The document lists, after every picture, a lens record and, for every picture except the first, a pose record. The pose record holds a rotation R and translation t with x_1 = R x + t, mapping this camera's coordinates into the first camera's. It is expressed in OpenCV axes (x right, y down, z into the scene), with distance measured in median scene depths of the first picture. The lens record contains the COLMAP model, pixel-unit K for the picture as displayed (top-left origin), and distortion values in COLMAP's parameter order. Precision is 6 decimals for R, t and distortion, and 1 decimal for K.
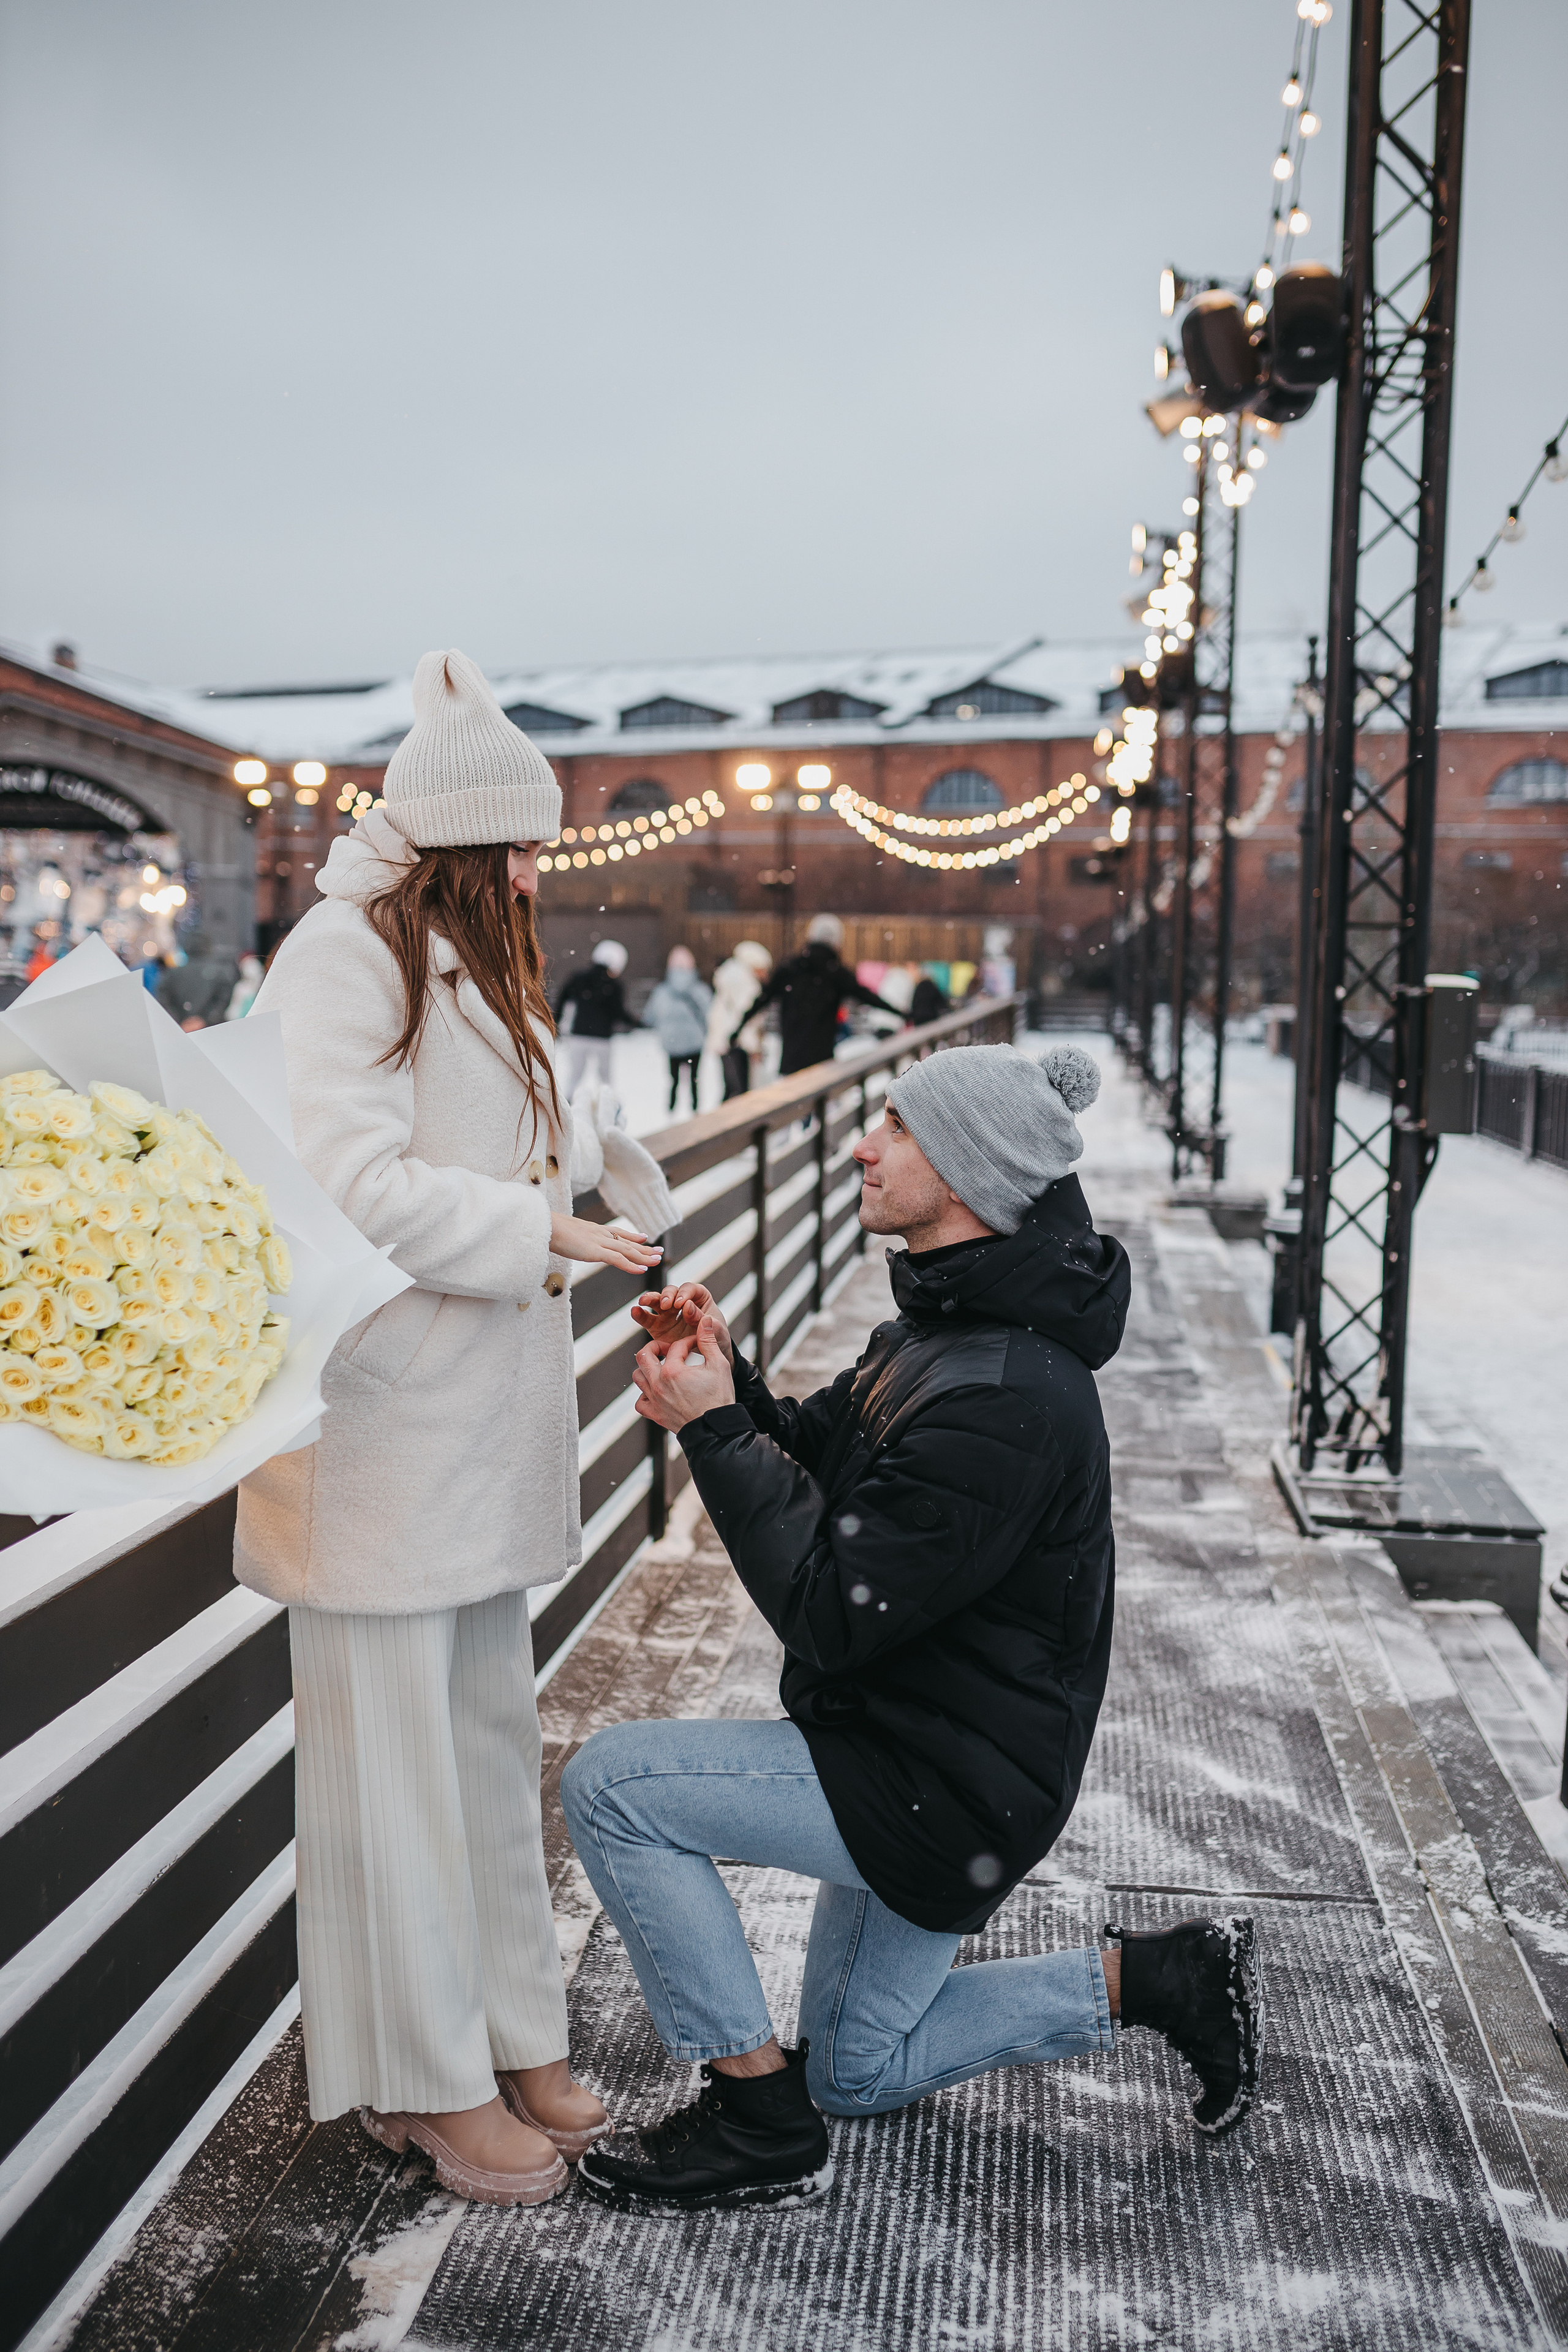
lens RADIAL K [[2321.7, 0, 792.6], [0, 2321.7, 1165.3], [0, 0, 1]] dist [-0.065876, 0.112812]
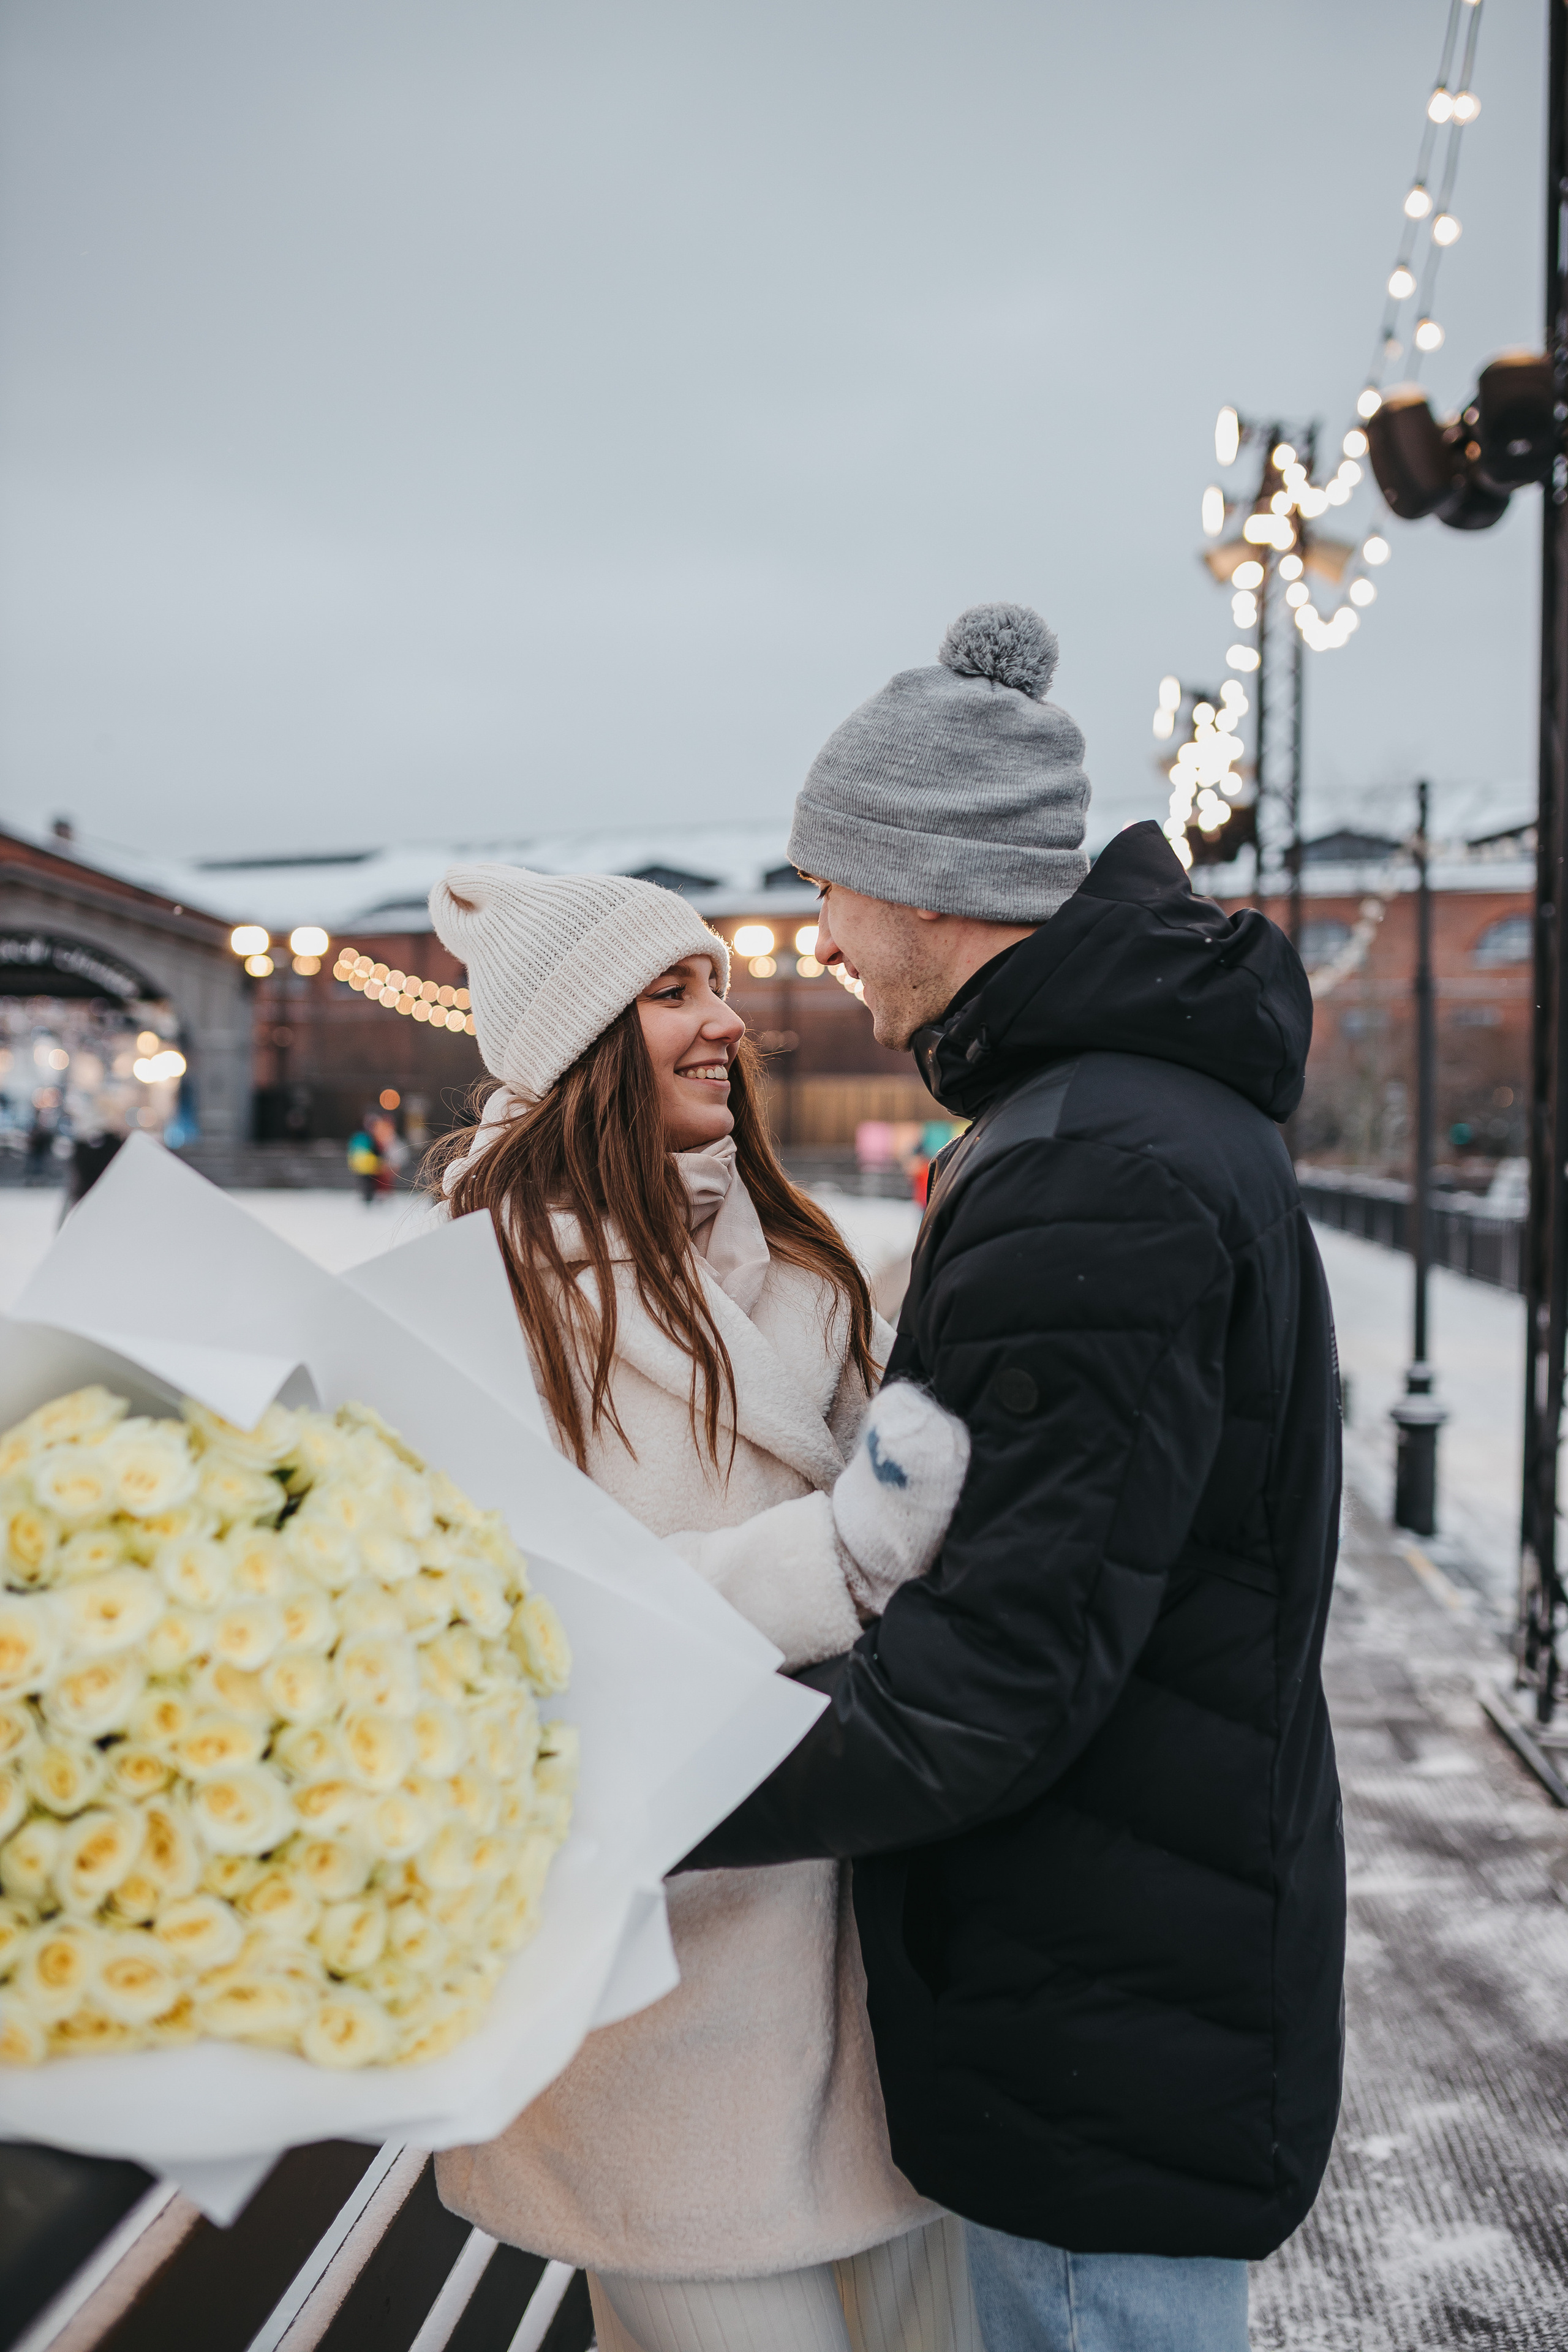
lens RADIAL K [[2283.6, 0, 774.2], [0, 2283.6, 1137.3], [0, 0, 1]] dist [-0.062016, 0.085649]
pose [[0.999966, -0.007954, 0.001930, -0.079345], [0.008085, 0.996669, -0.081153, -0.024066], [-0.001278, 0.081166, 0.996700, 0.180198]]
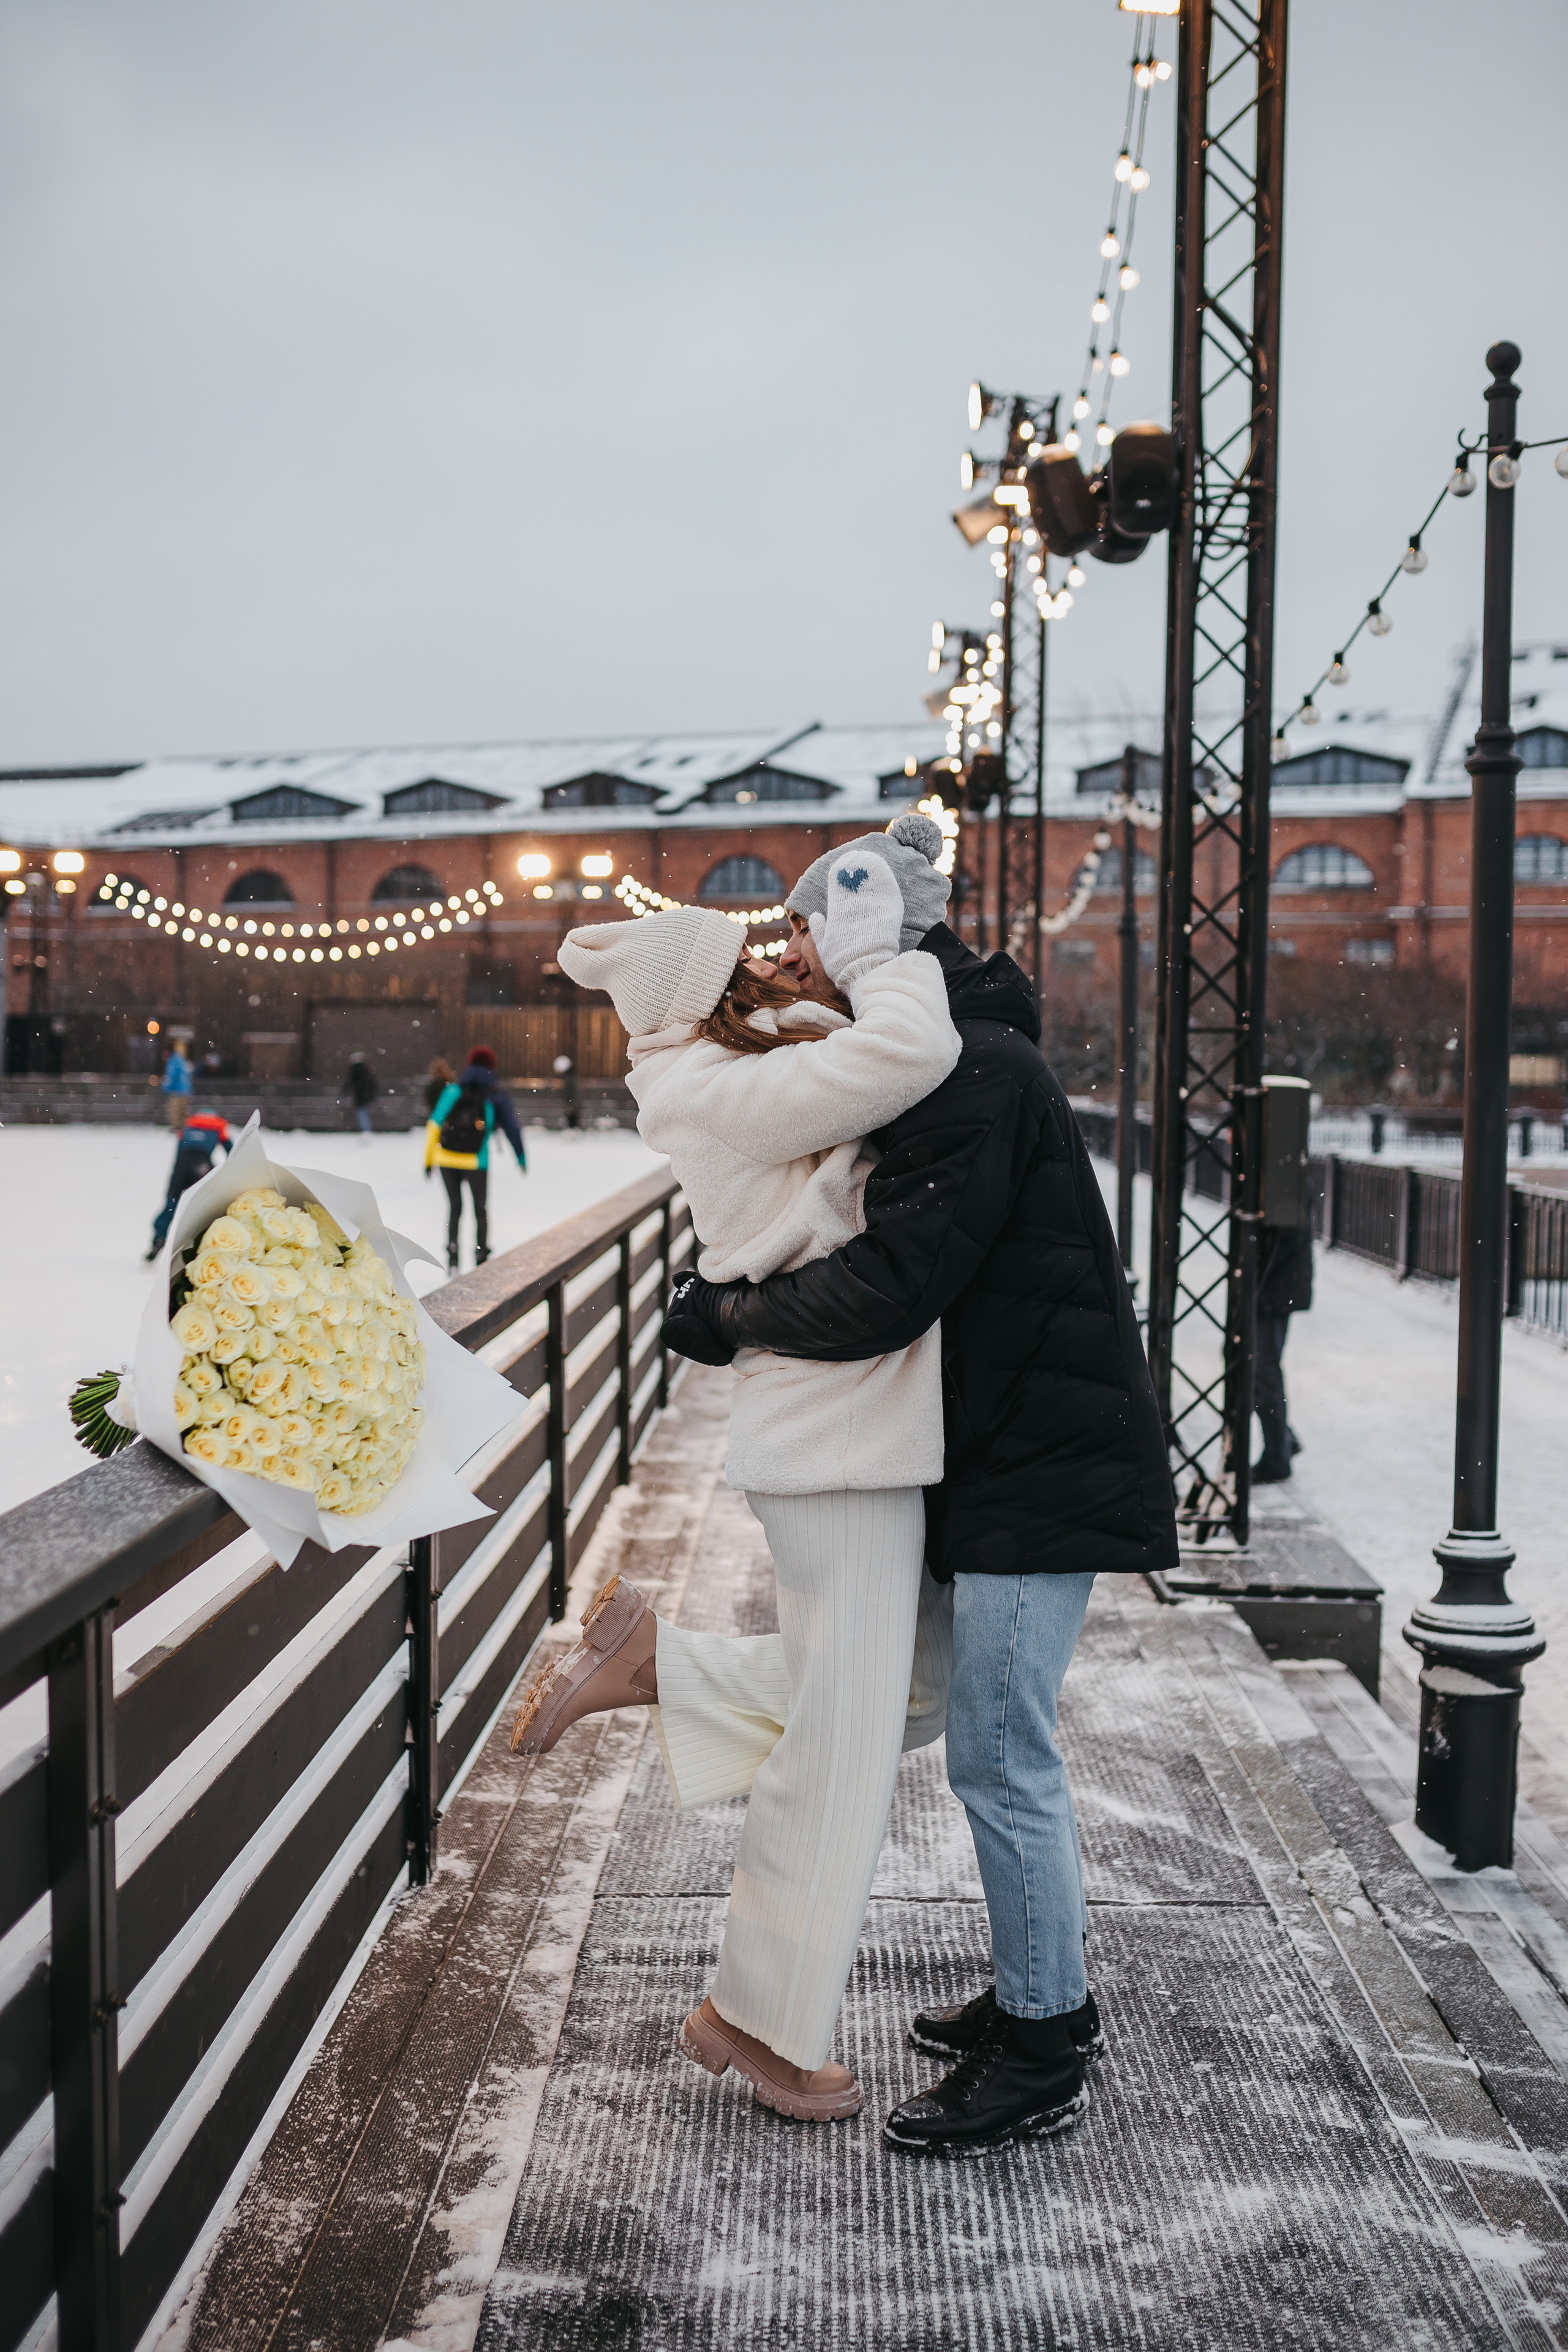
lens RADIAL K [[2425.3, 0, 783.2], [0, 2425.3, 1163.7], [0, 0, 1]] dist [-0.066109, 0.125769]
pose [[0.995635, -0.009853, 0.092806, -0.064077], [0.013678, 0.999079, -0.040673, 0.001328], [-0.092319, 0.041765, 0.994853, -0.119817]]
